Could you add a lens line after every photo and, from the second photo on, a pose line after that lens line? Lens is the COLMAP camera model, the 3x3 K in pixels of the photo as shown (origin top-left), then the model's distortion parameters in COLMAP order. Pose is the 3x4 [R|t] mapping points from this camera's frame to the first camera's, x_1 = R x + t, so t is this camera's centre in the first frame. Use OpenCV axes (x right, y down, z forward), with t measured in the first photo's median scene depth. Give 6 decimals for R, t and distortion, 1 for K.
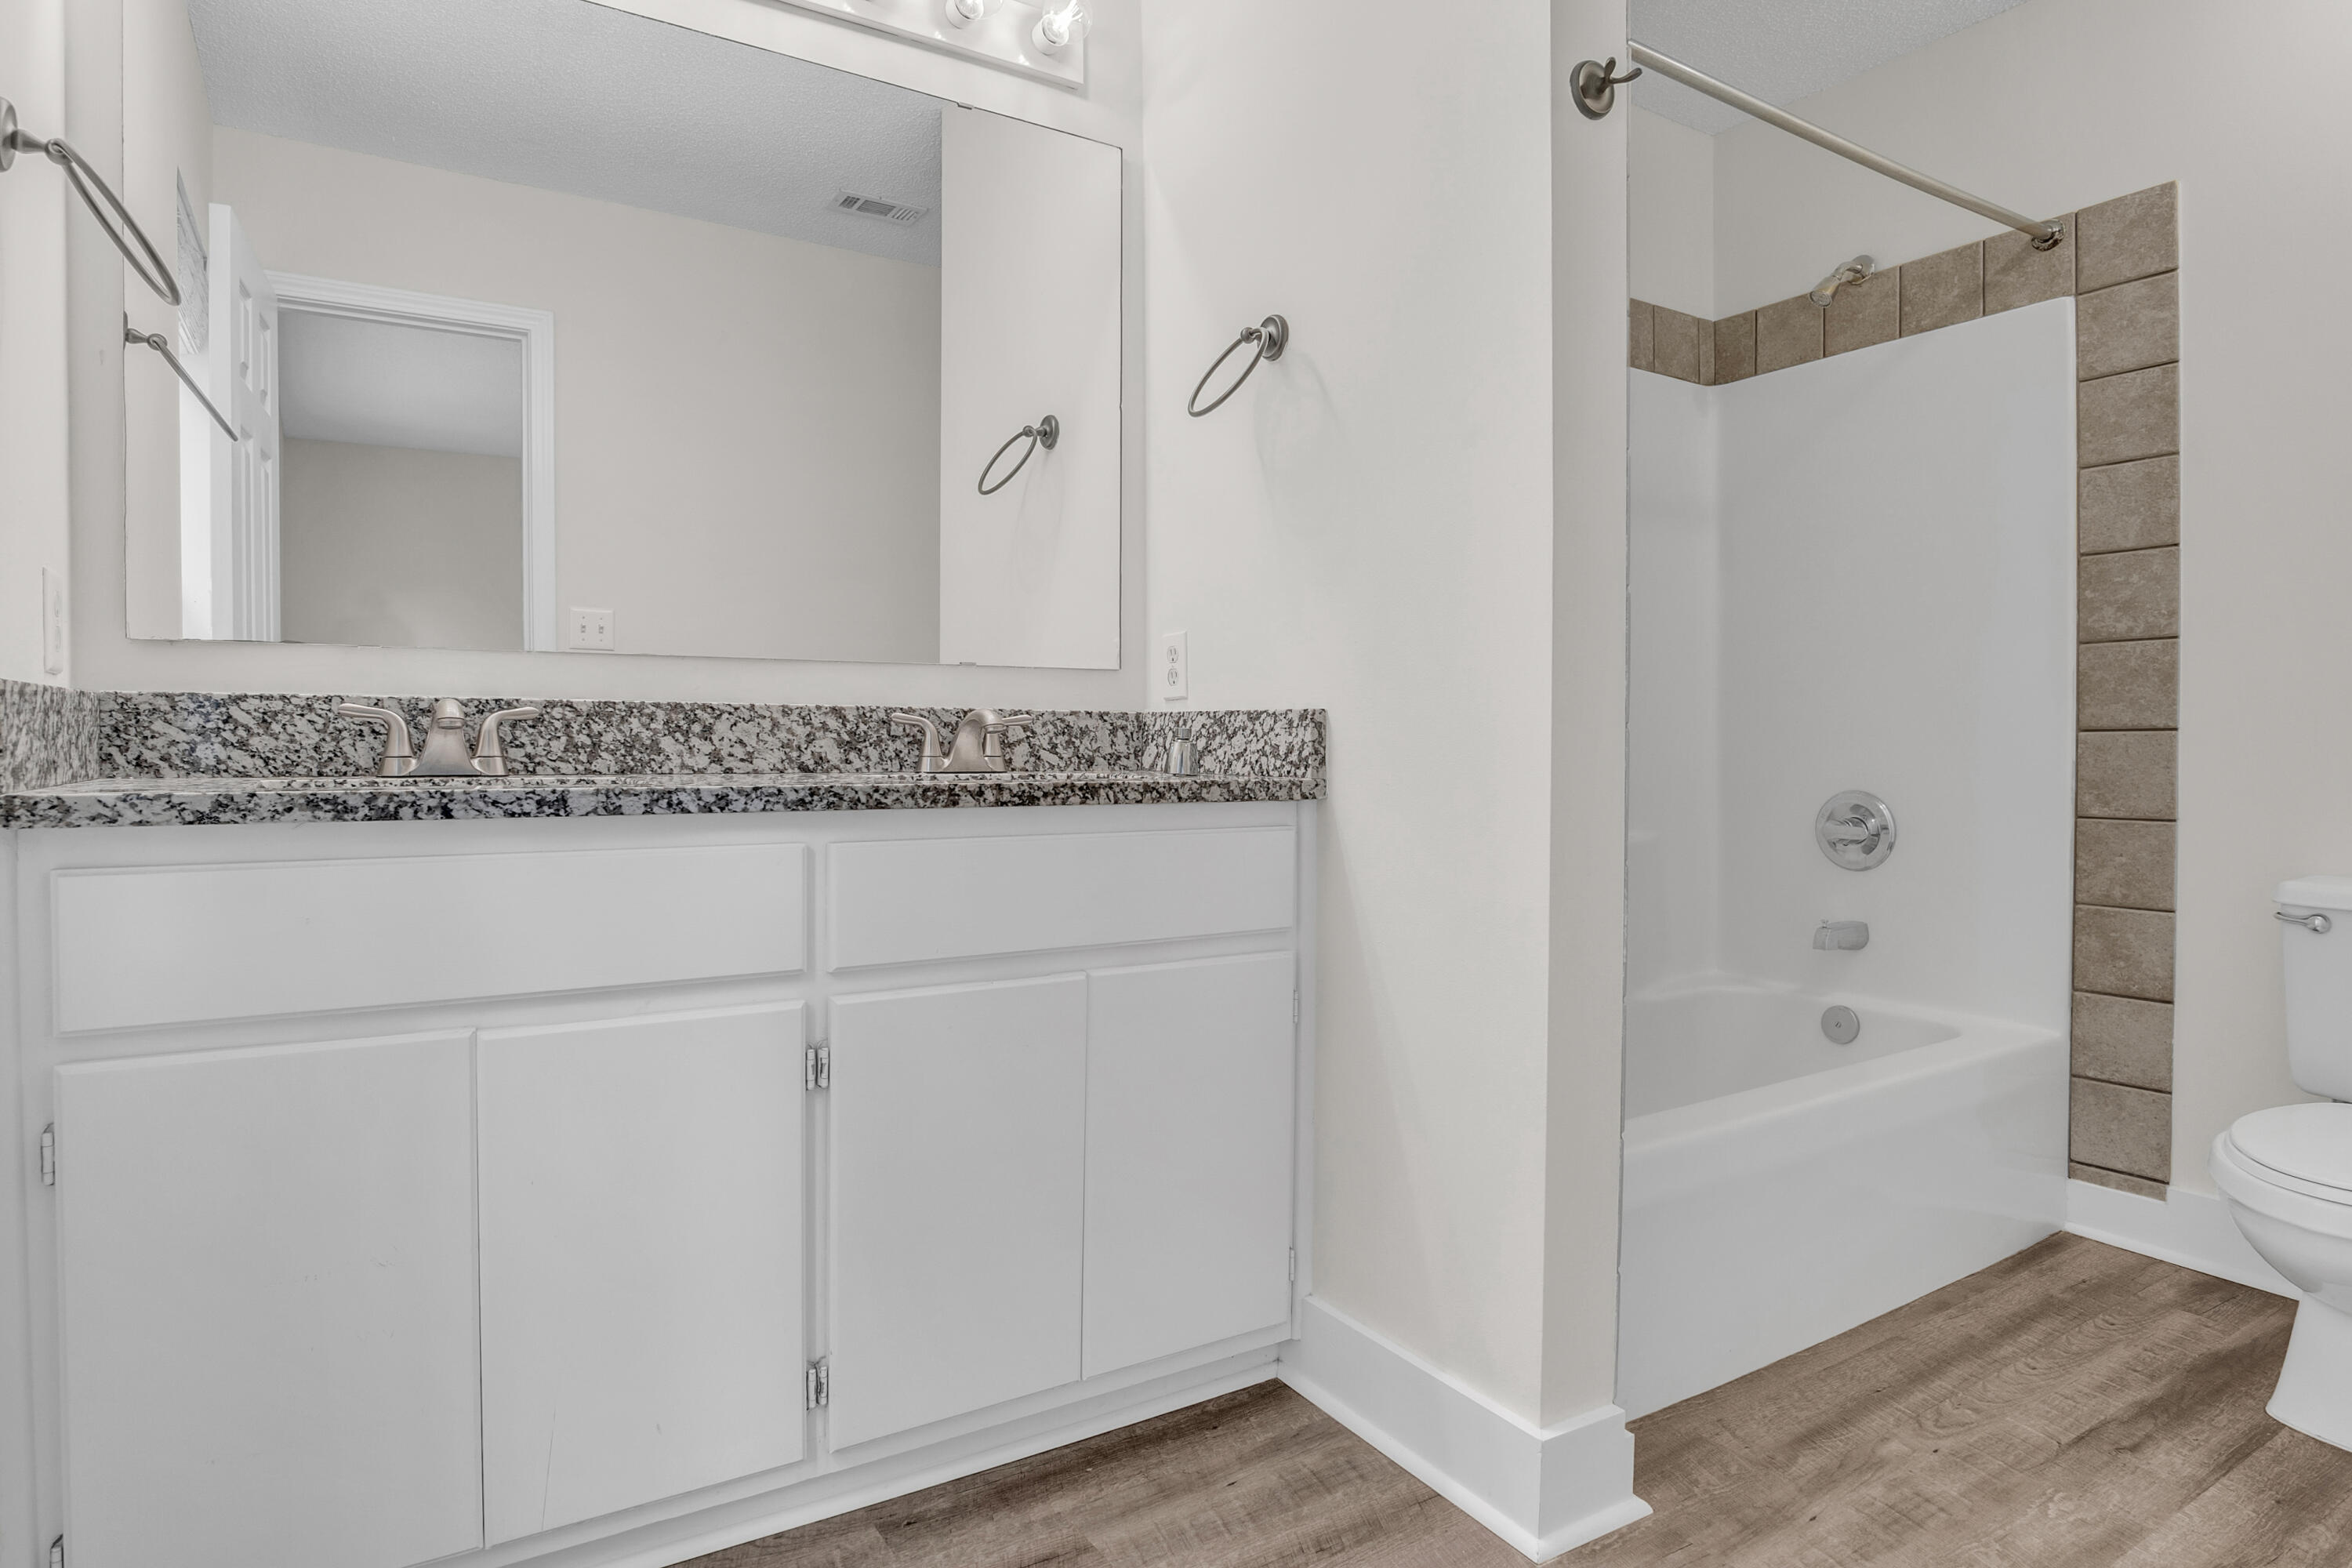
lens RADIAL K [[1285.6, 0, 1149.3], [0, 1285.6, 765.3], [0, 0, 1]] dist [-0.029816, 0.007327]
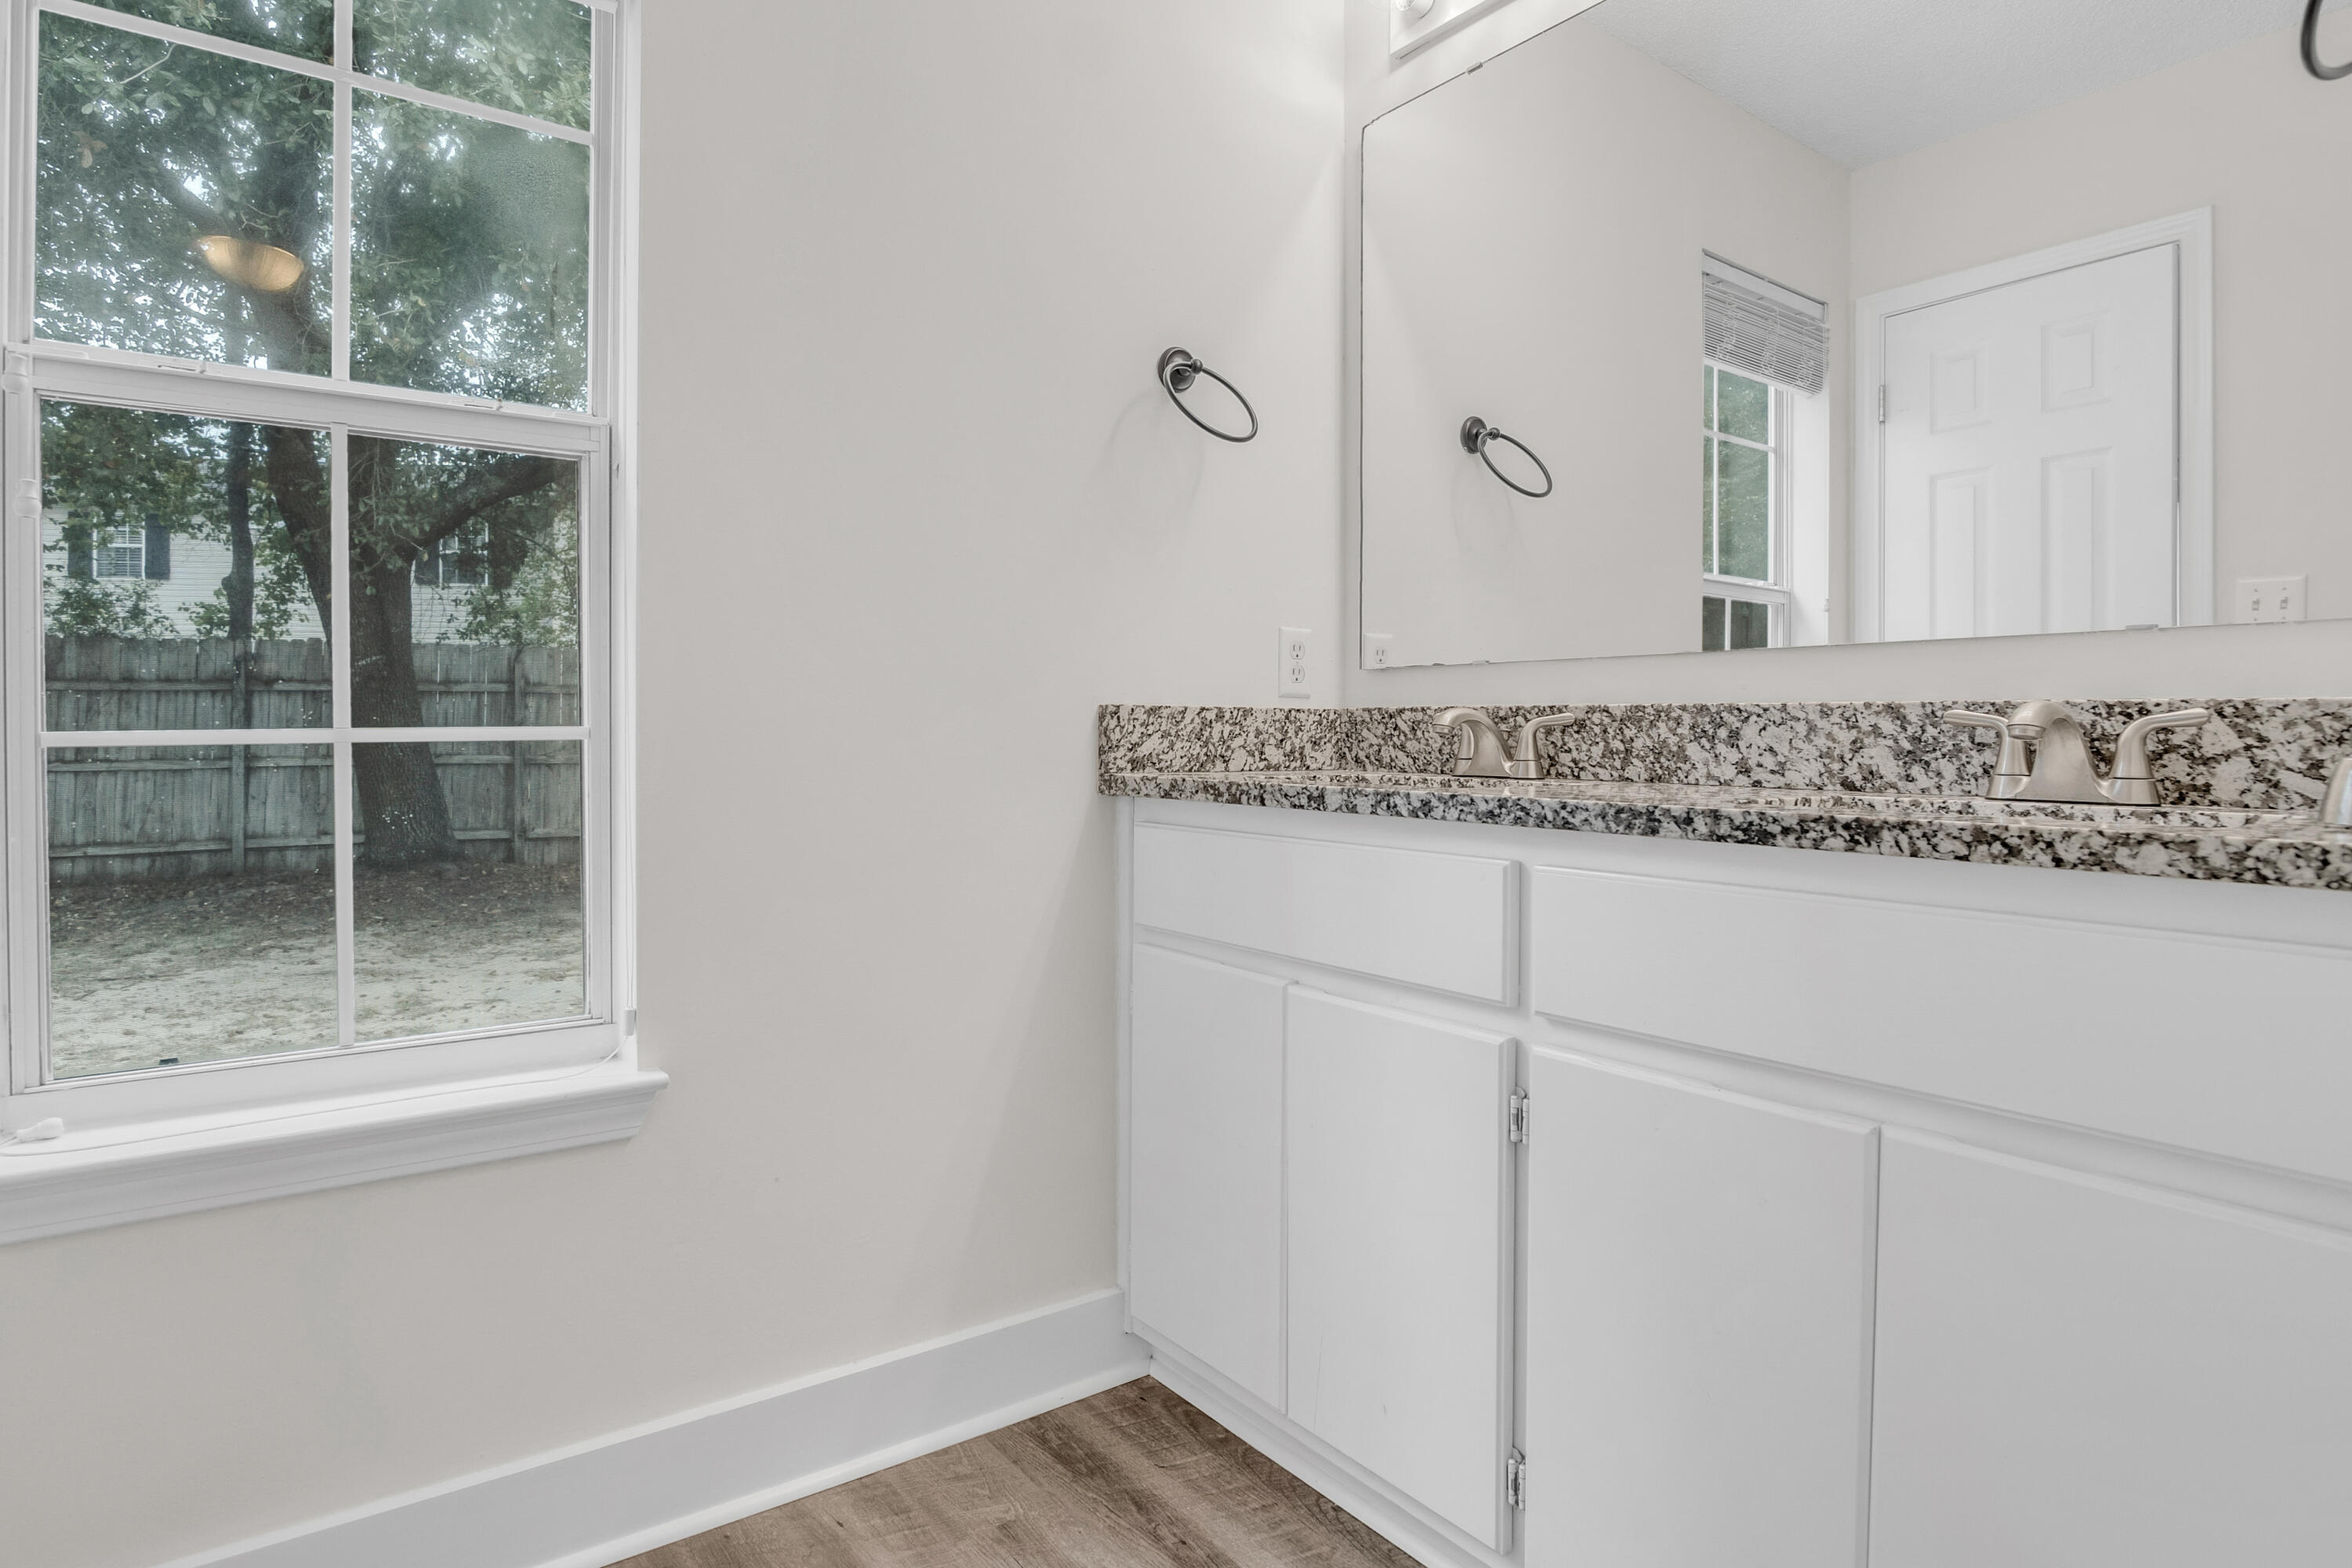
lens RADIAL K [[1285.6, 0, 1167.6], [0, 1285.6, 781.5], [0, 0, 1]] dist [-0.029816, 0.007327]
pose [[0.097619, 0.032004, -0.994709, 0.519680], [-0.028702, 0.999158, 0.029330, -0.012046], [0.994810, 0.025687, 0.098456, 0.596459]]
